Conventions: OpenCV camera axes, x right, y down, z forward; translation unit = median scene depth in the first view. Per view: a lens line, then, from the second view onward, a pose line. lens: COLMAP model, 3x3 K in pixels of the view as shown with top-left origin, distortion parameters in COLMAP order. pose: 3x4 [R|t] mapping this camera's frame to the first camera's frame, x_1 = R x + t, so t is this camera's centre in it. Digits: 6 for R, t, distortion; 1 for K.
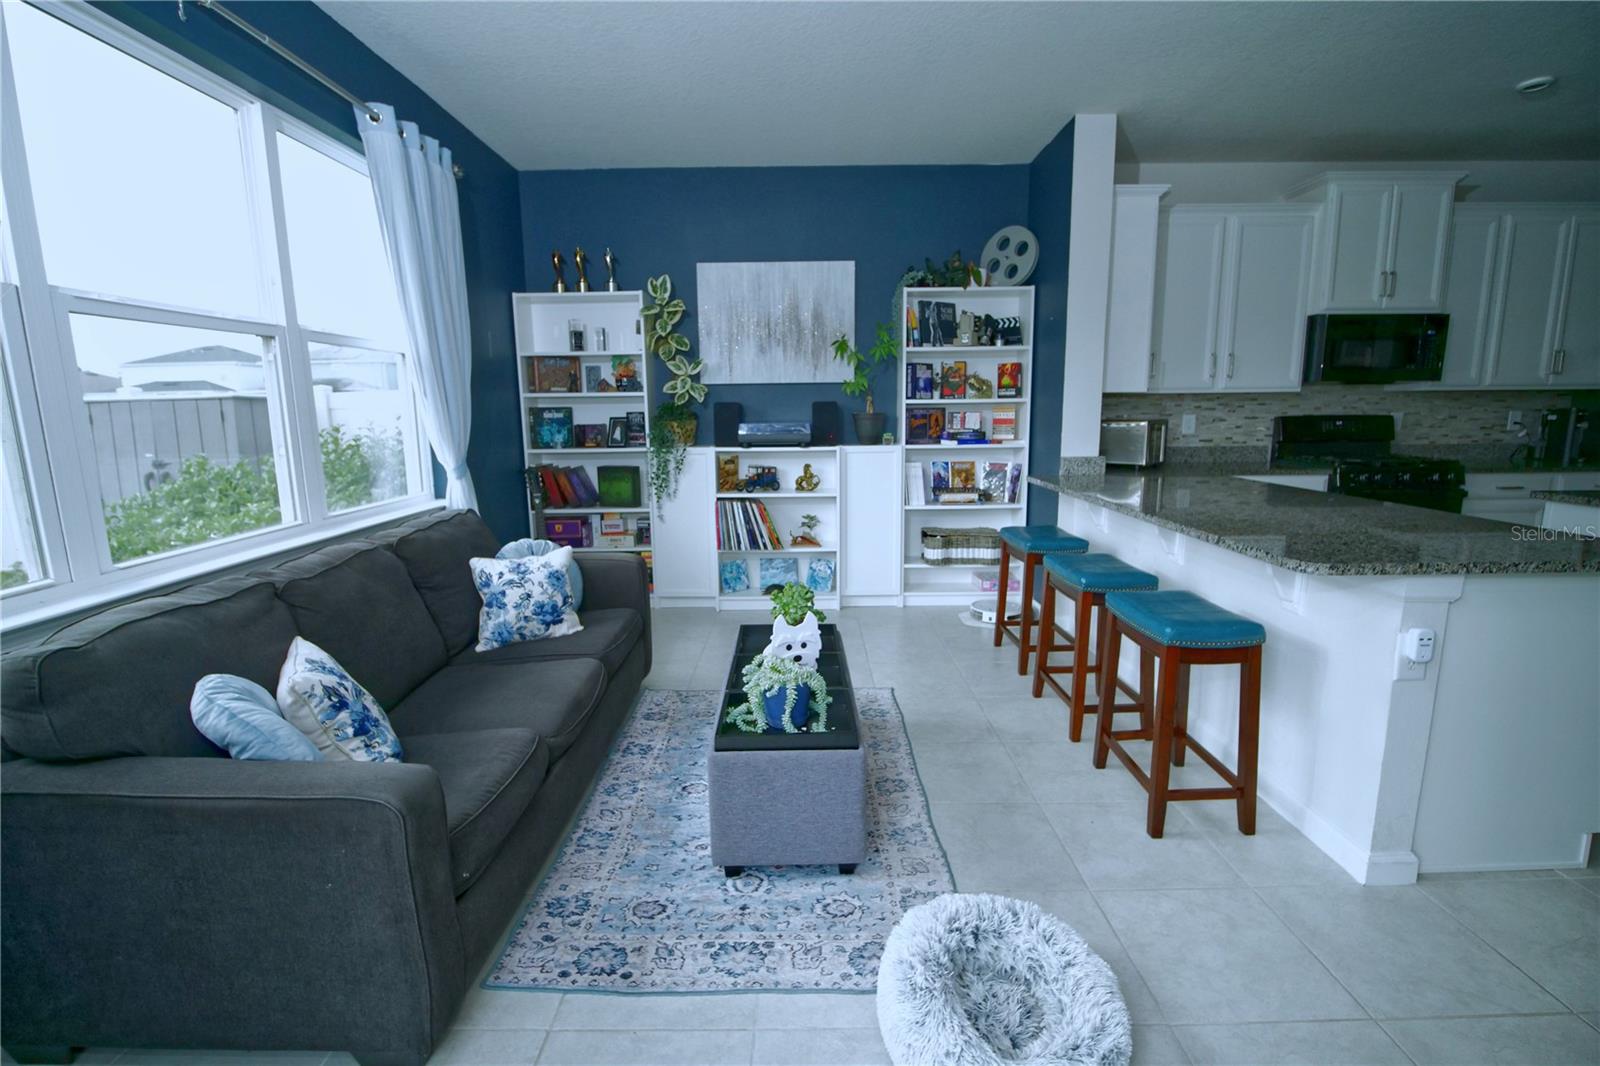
lens RADIAL K [[723.5, 0, 795.3], [0, 723.5, 523.6], [0, 0, 1]] dist [-0.018523, -0.000516]
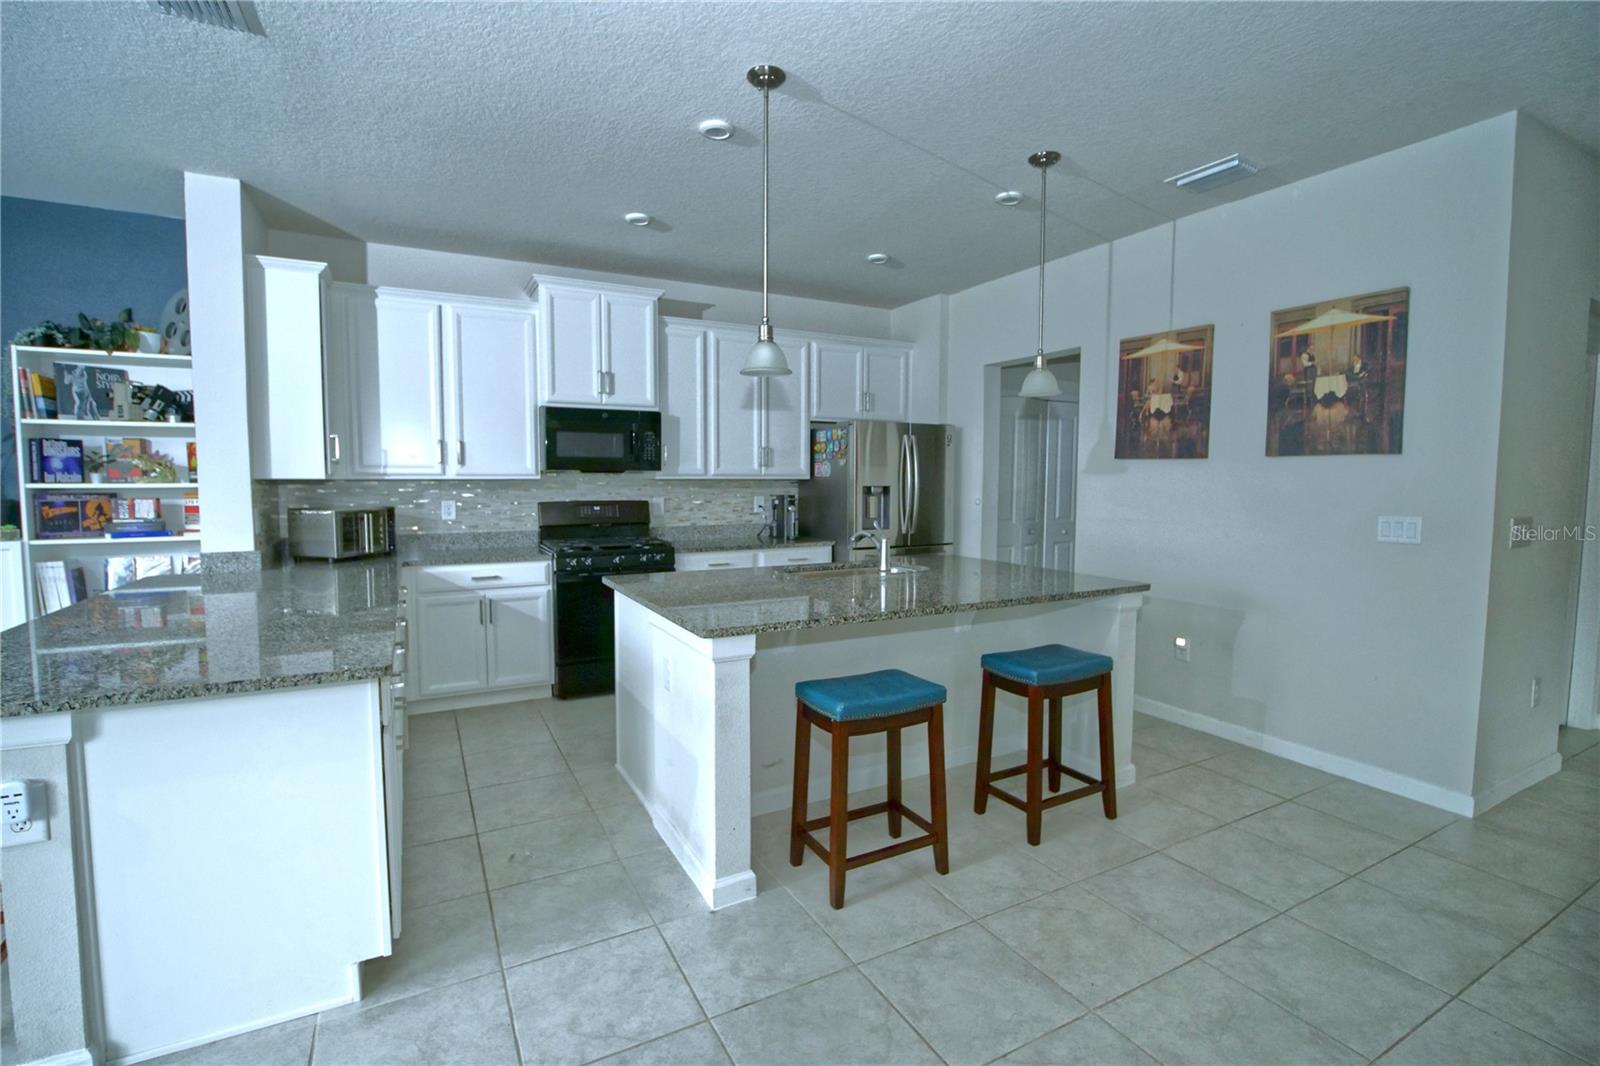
lens RADIAL K [[723.5, 0, 795.3], [0, 723.5, 523.6], [0, 0, 1]] dist [-0.018523, -0.000516]
pose [[0.873898, -0.015173, 0.485873, 0.509778], [0.063189, 0.994578, -0.082595, -0.011047], [-0.481985, 0.102881, 0.870118, -0.074055]]
